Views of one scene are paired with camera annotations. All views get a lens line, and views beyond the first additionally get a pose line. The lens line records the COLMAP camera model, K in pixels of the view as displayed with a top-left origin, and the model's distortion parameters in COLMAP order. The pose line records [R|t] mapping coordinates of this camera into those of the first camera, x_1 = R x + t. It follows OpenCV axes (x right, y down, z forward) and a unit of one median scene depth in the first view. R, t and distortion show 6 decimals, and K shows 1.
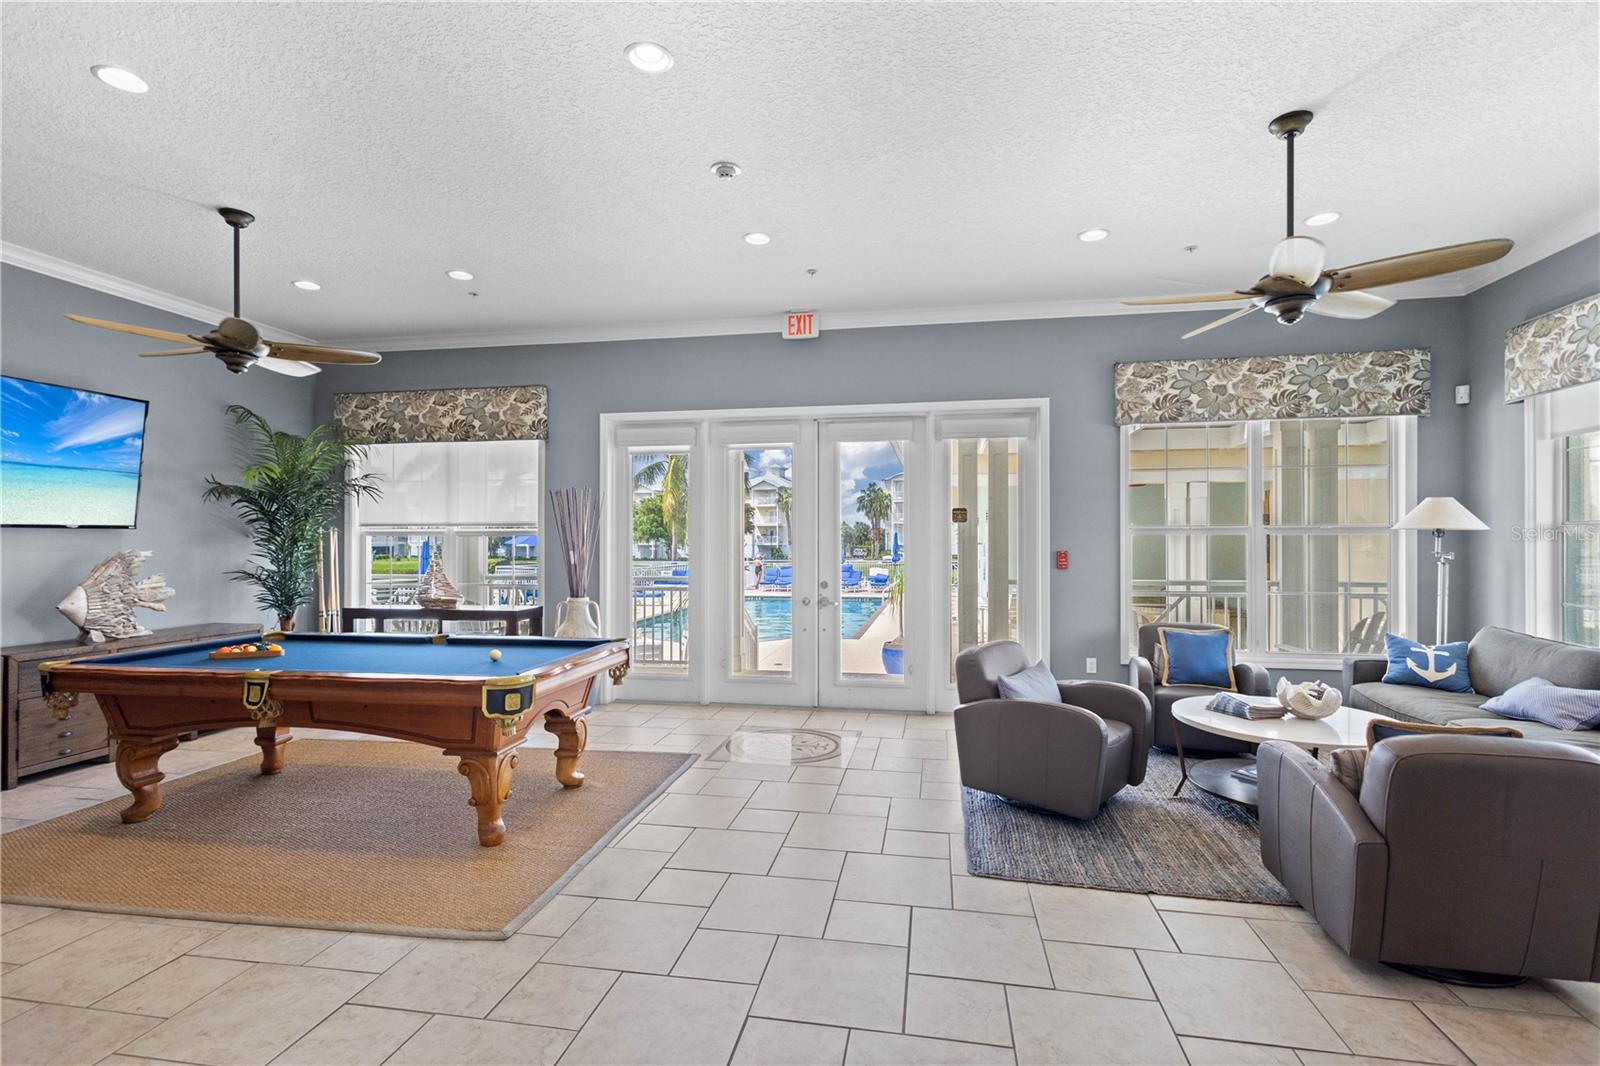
lens RADIAL K [[741.6, 0, 803.4], [0, 741.6, 541.9], [0, 0, 1]] dist [0.011752, 0.000282]
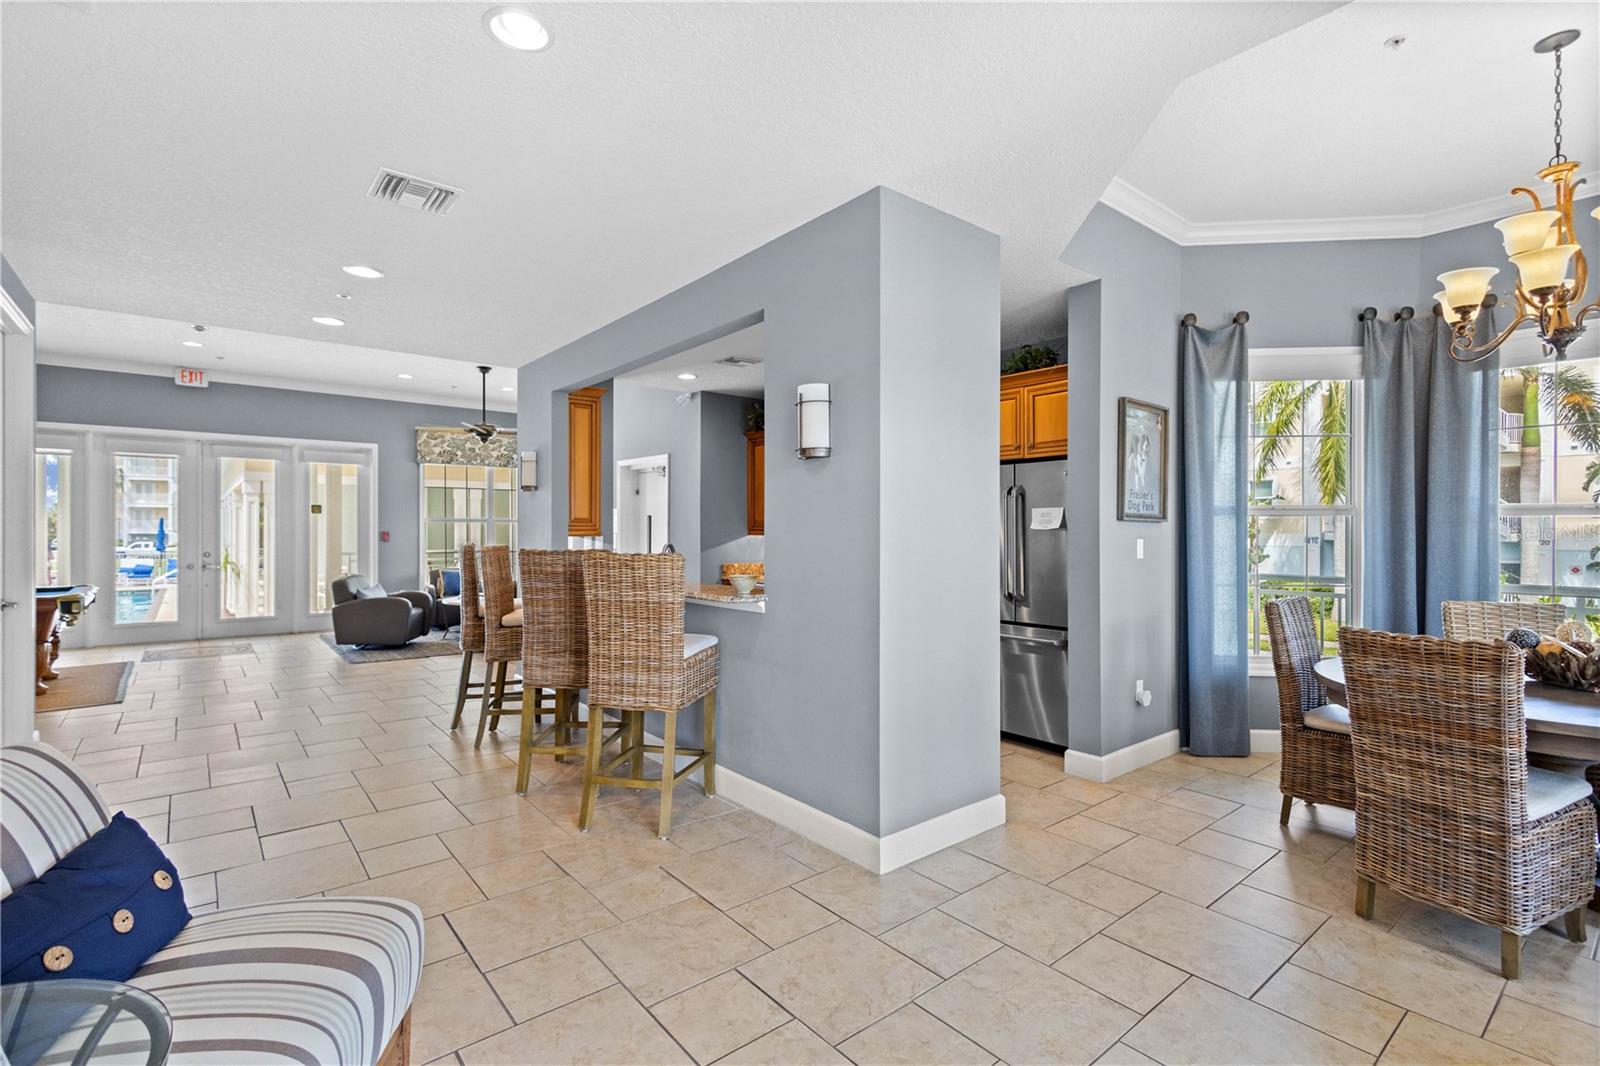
lens RADIAL K [[741.6, 0, 804.4], [0, 741.6, 534.5], [0, 0, 1]] dist [0.011752, 0.000282]
pose [[0.643003, 0.000211, 0.765864, -0.365087], [-0.002990, 0.999993, 0.002235, 0.012683], [-0.765858, -0.003728, 0.642999, -0.896187]]
